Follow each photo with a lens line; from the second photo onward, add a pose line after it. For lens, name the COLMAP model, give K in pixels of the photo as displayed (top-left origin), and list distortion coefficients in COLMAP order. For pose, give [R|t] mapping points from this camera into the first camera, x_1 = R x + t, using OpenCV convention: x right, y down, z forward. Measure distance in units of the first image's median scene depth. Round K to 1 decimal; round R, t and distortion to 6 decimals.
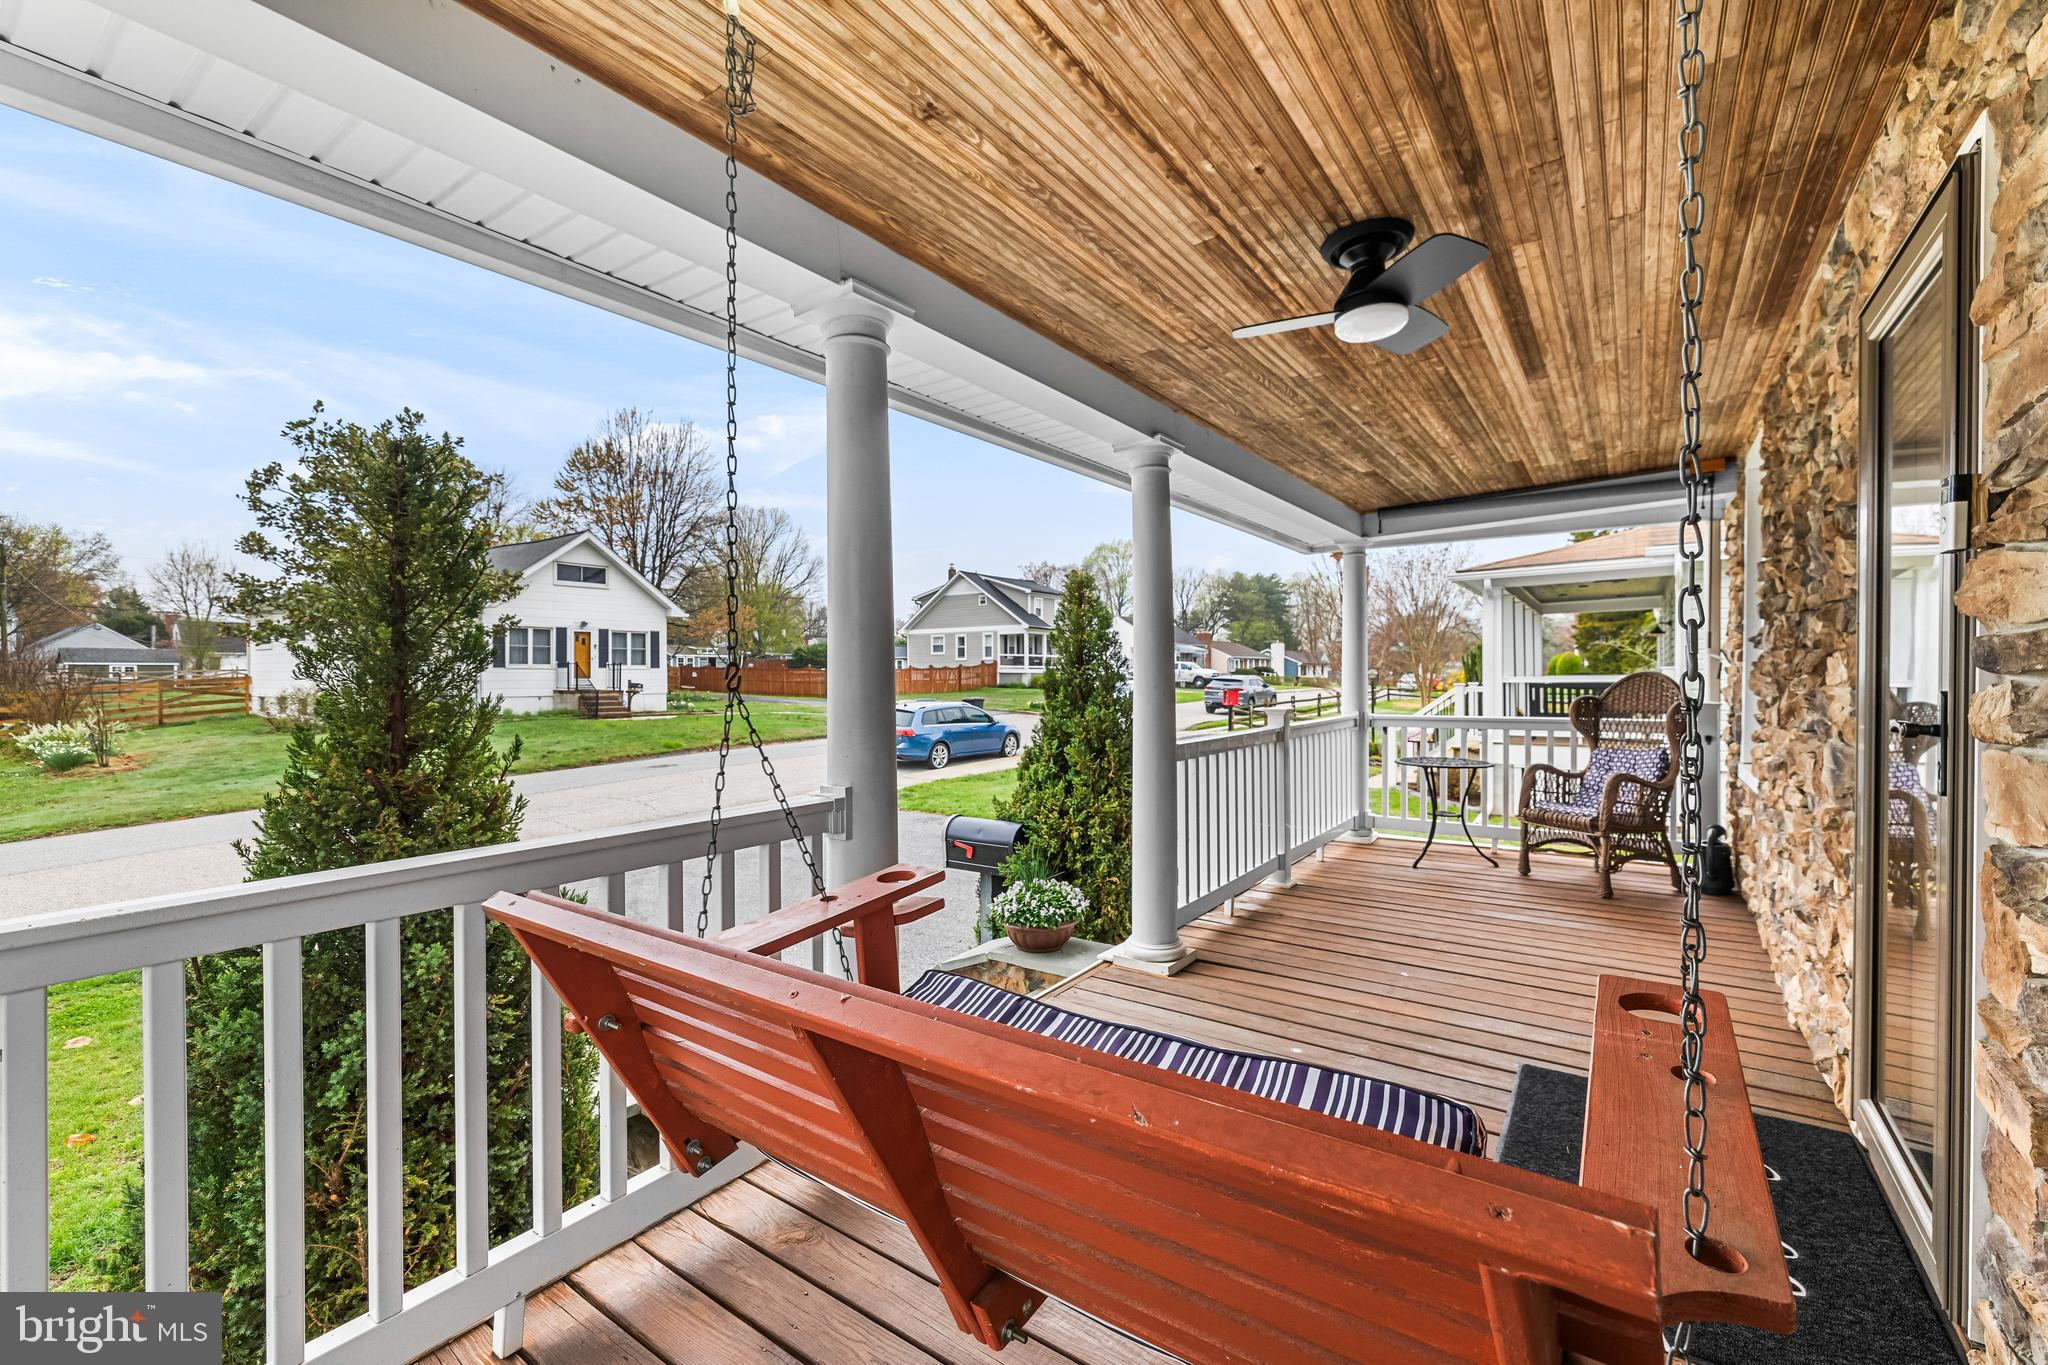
lens RADIAL K [[878.1, 0, 1024.0], [0, 878.1, 682.5], [0, 0, 1]] dist [0.000064, 0.000034]
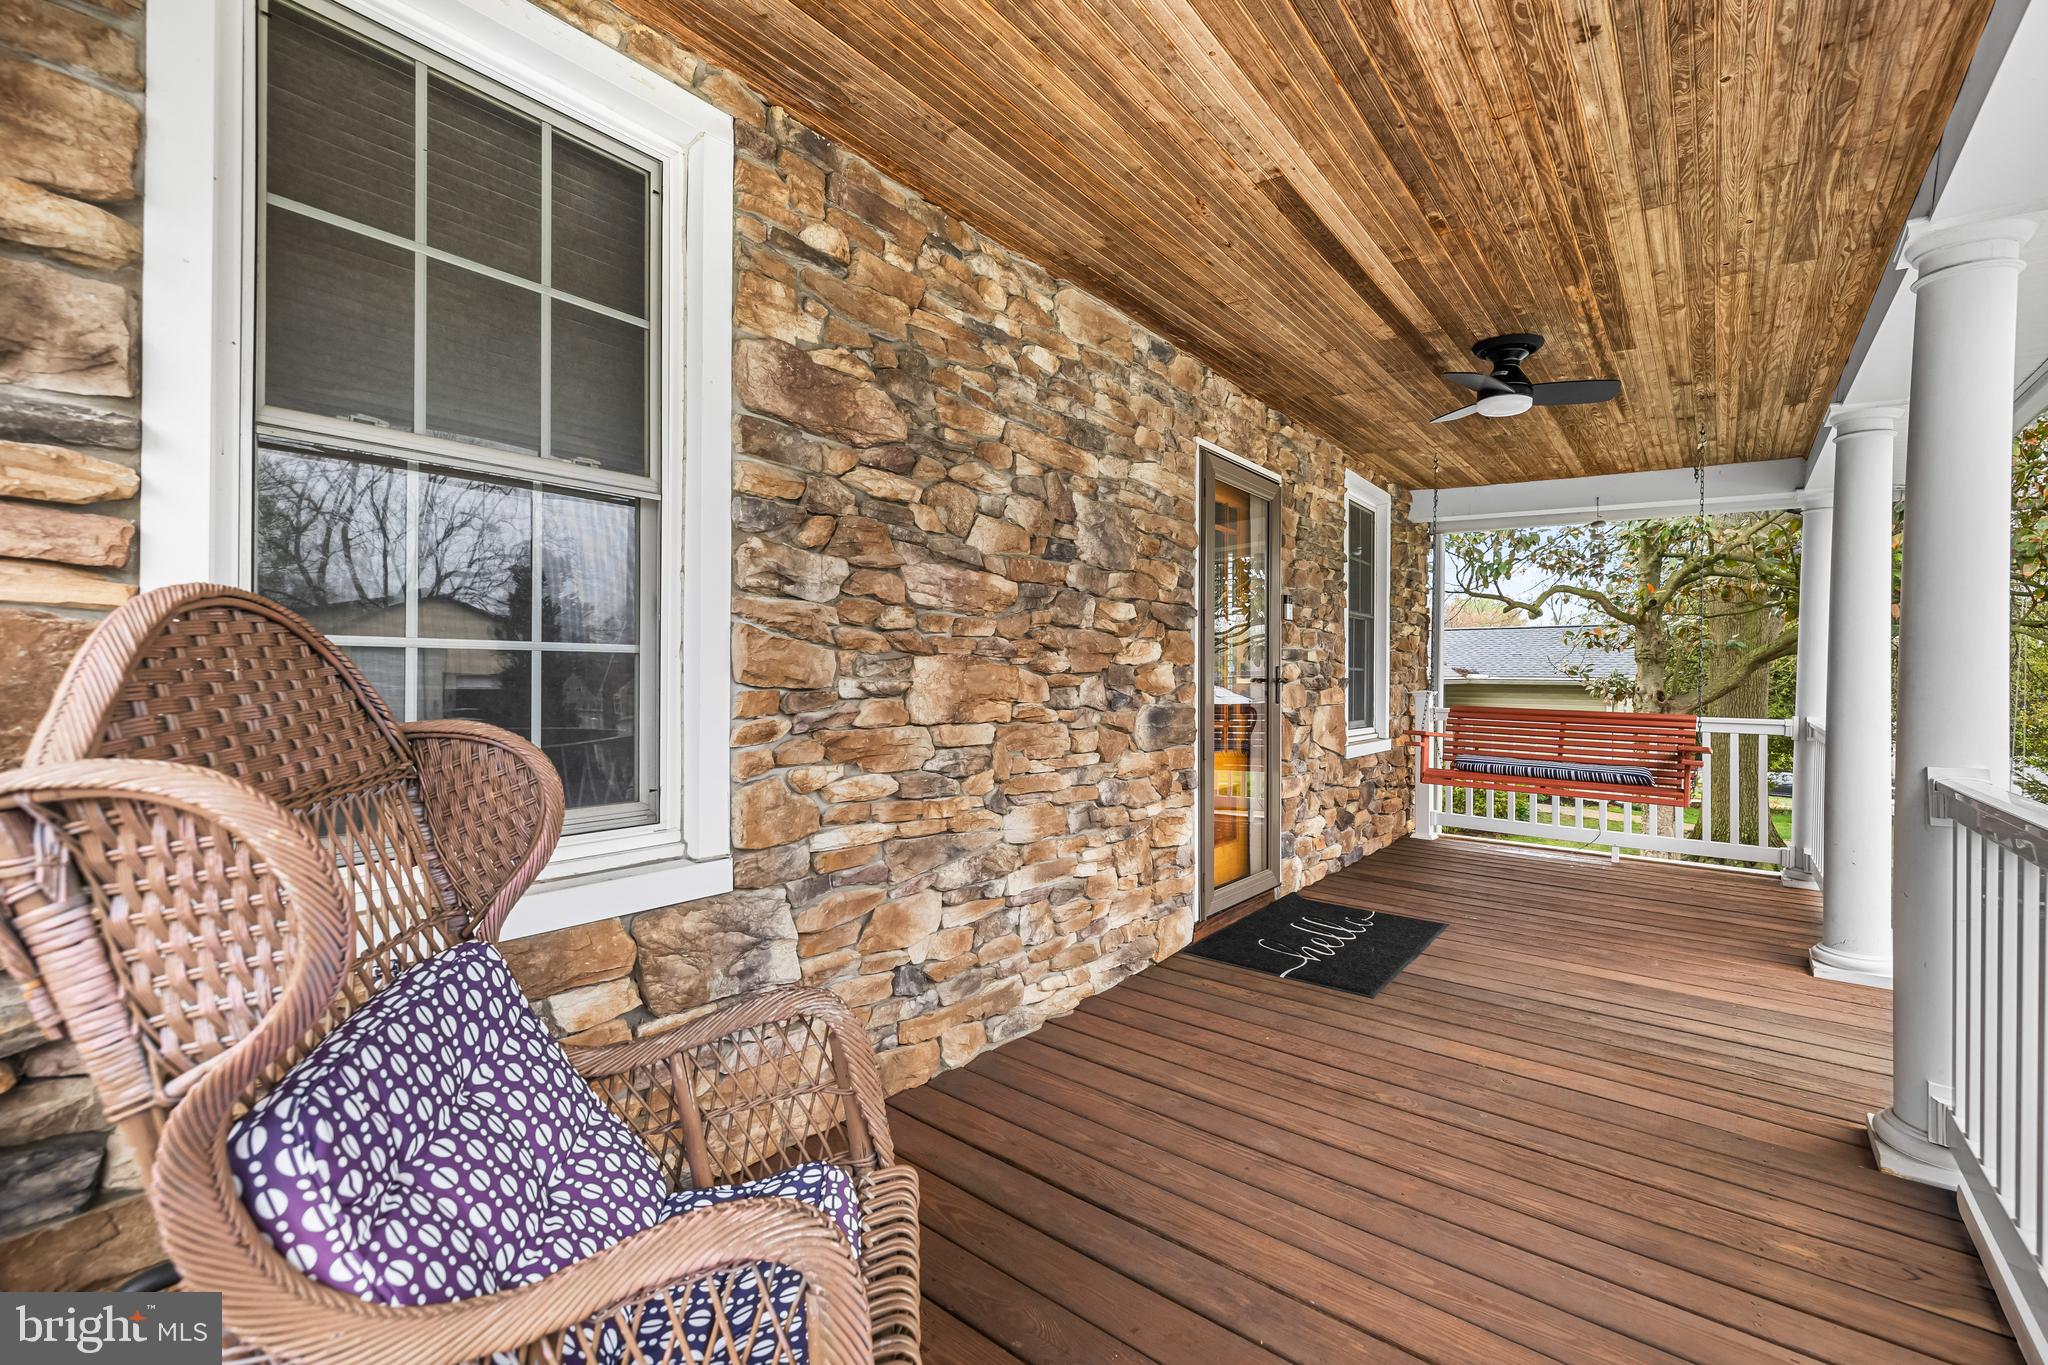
lens RADIAL K [[838.7, 0, 1025.3], [0, 838.7, 665.8], [0, 0, 1]] dist [0.000975, 0.000235]
pose [[-0.997272, -0.009883, 0.073152, 0.973670], [-0.009704, 0.999949, 0.002791, 0.012070], [-0.073176, 0.002073, -0.997317, 2.210371]]
